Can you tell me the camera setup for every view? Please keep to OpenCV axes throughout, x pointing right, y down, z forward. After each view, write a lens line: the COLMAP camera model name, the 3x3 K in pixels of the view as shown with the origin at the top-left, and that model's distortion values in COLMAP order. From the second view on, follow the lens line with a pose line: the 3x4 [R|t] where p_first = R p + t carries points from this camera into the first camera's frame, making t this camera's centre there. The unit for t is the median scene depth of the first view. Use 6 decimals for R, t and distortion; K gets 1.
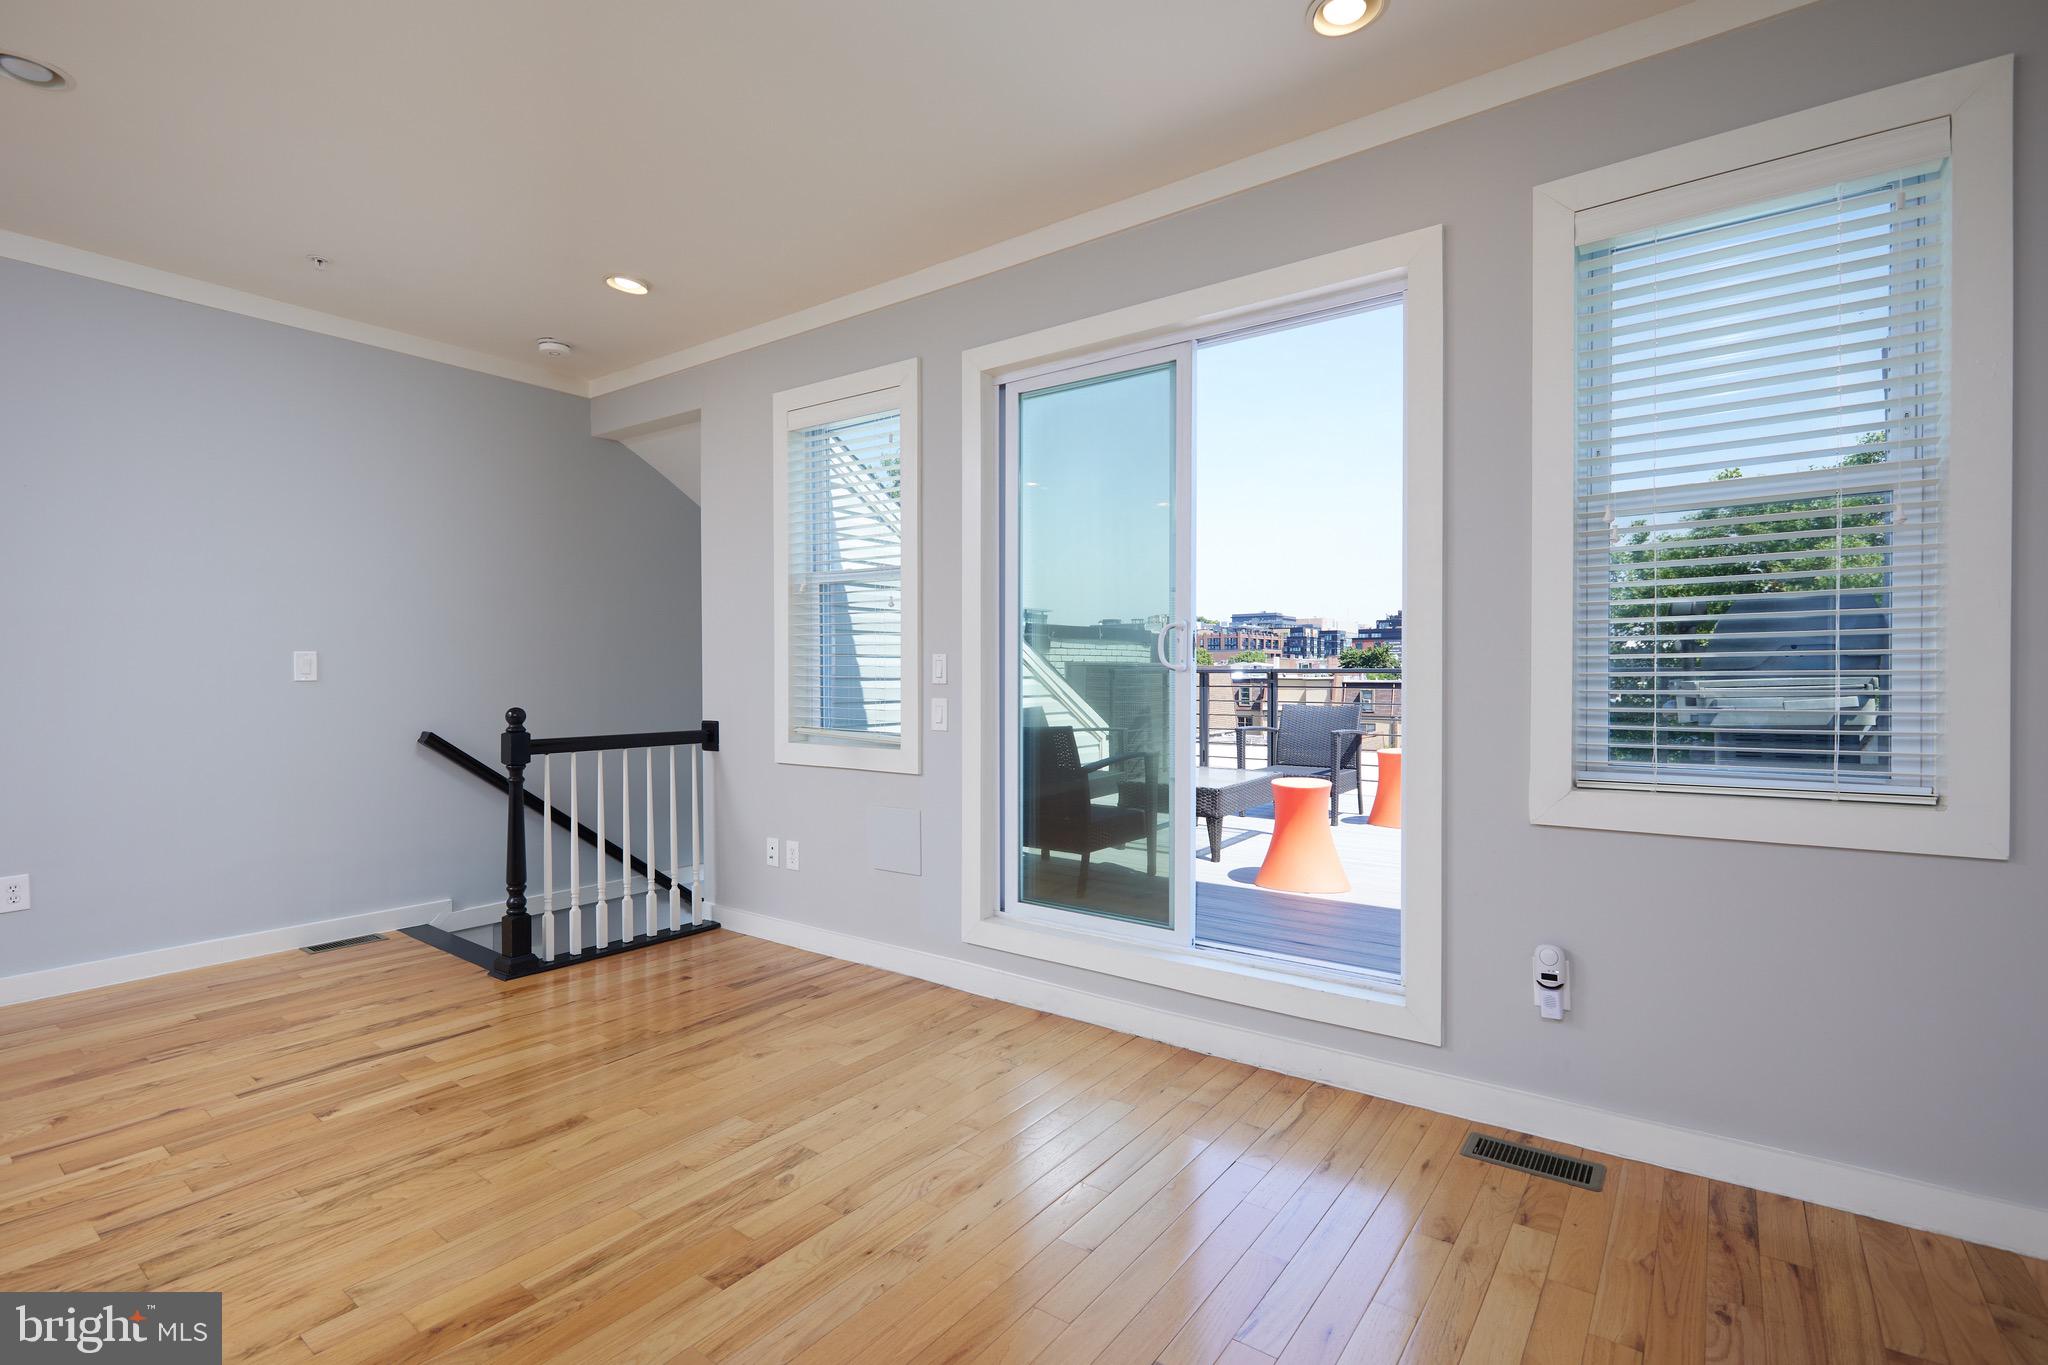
lens RADIAL K [[939.6, 0, 1020.4], [0, 939.6, 677.9], [0, 0, 1]] dist [0.002090, 0.000304]
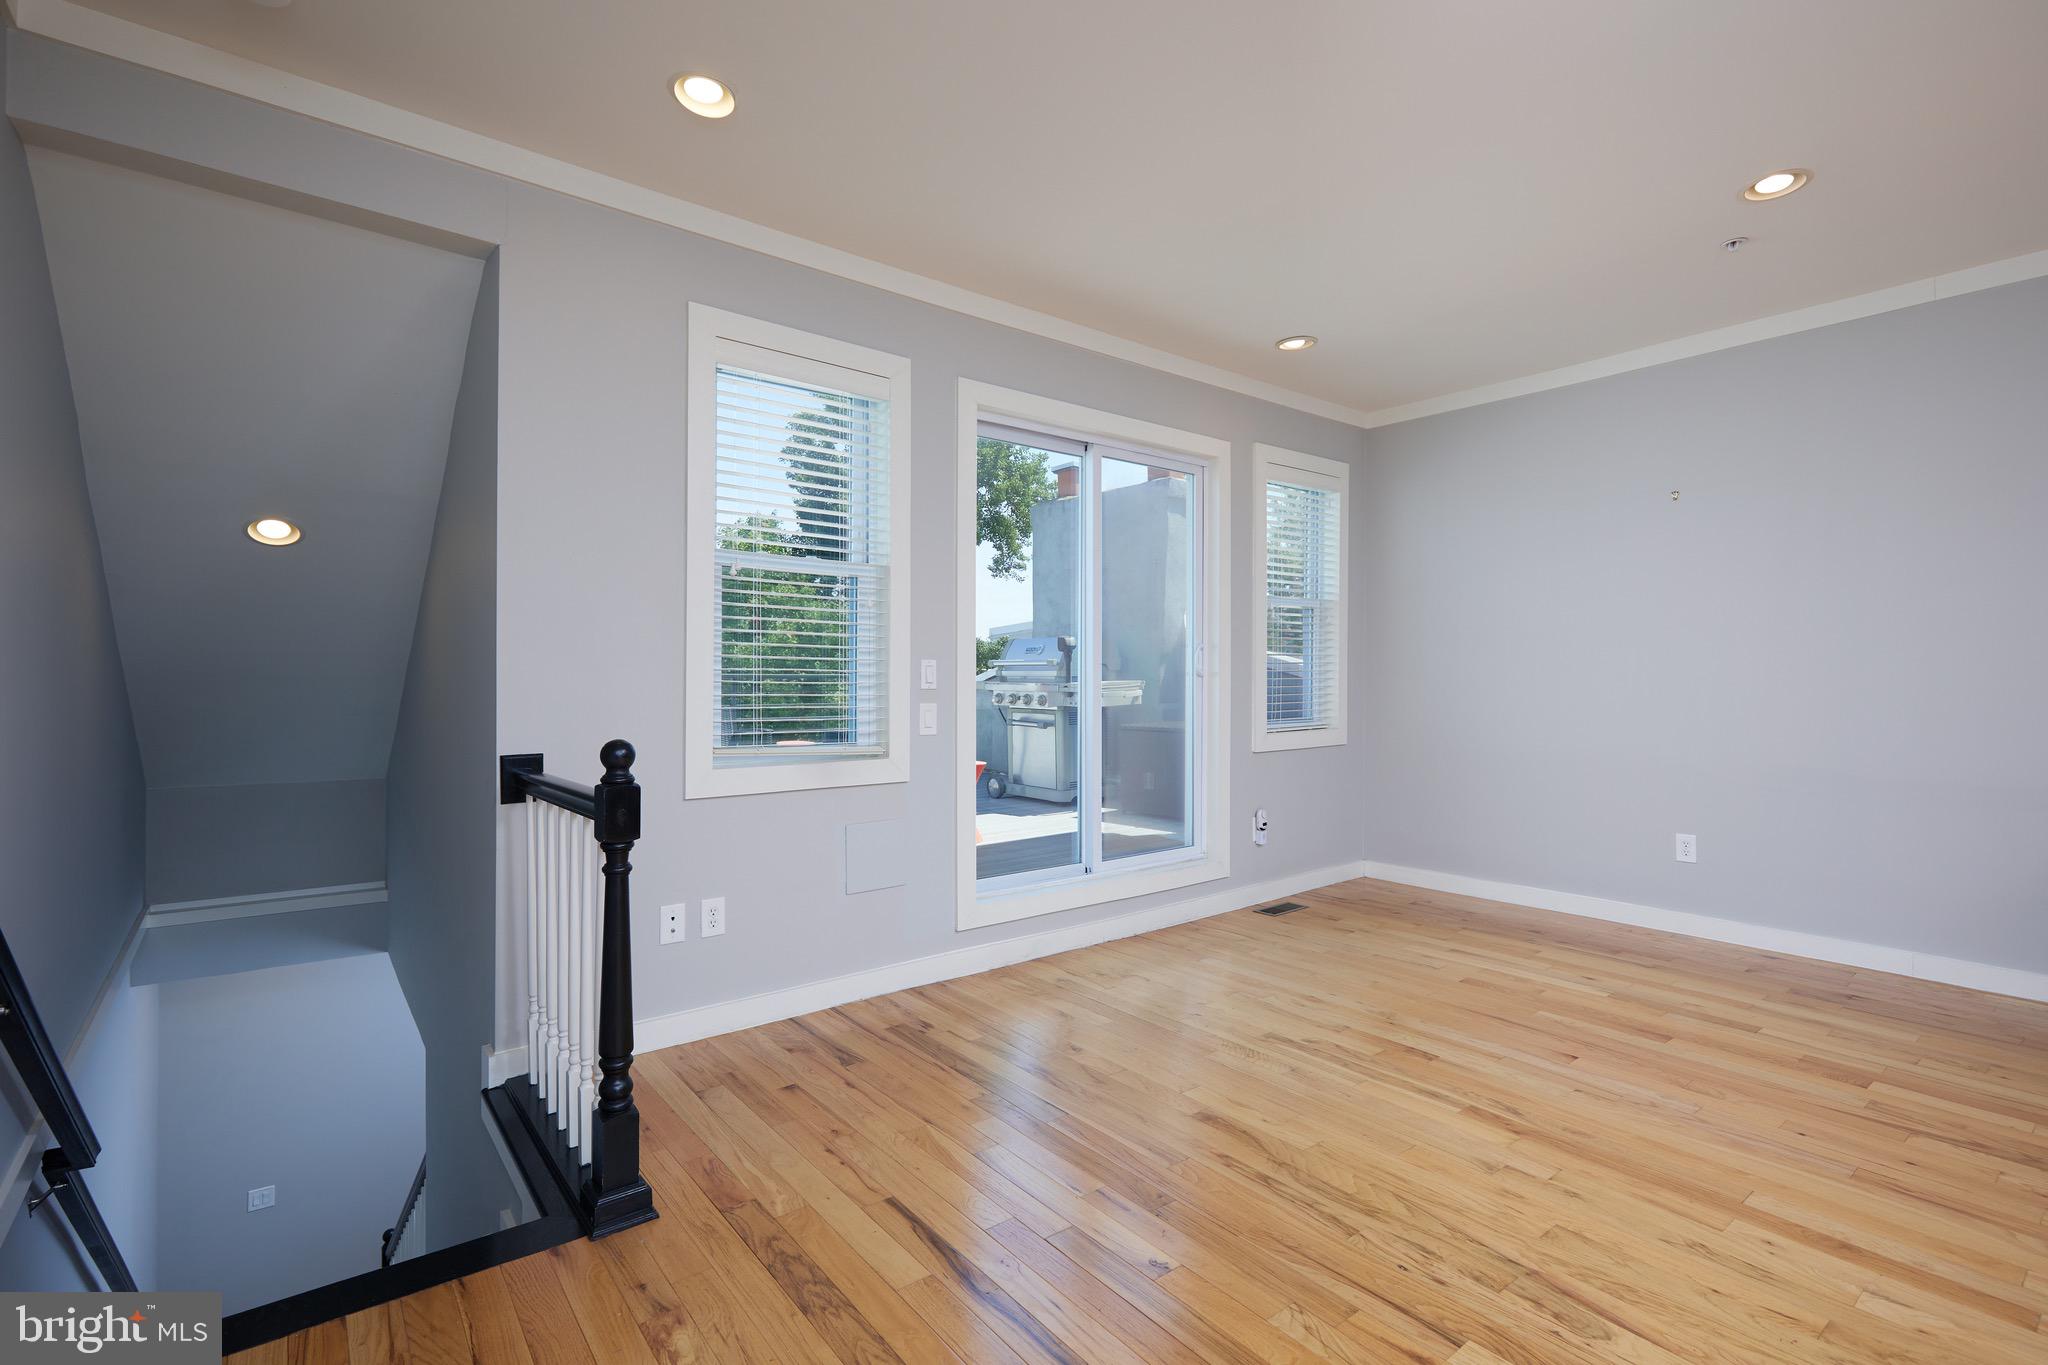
lens RADIAL K [[939.6, 0, 1020.4], [0, 939.6, 677.9], [0, 0, 1]] dist [0.002090, 0.000304]
pose [[0.263767, -0.000091, 0.964586, -1.052617], [0.003647, 0.999993, -0.000903, -0.004561], [-0.964580, 0.003756, 0.263765, 0.641344]]
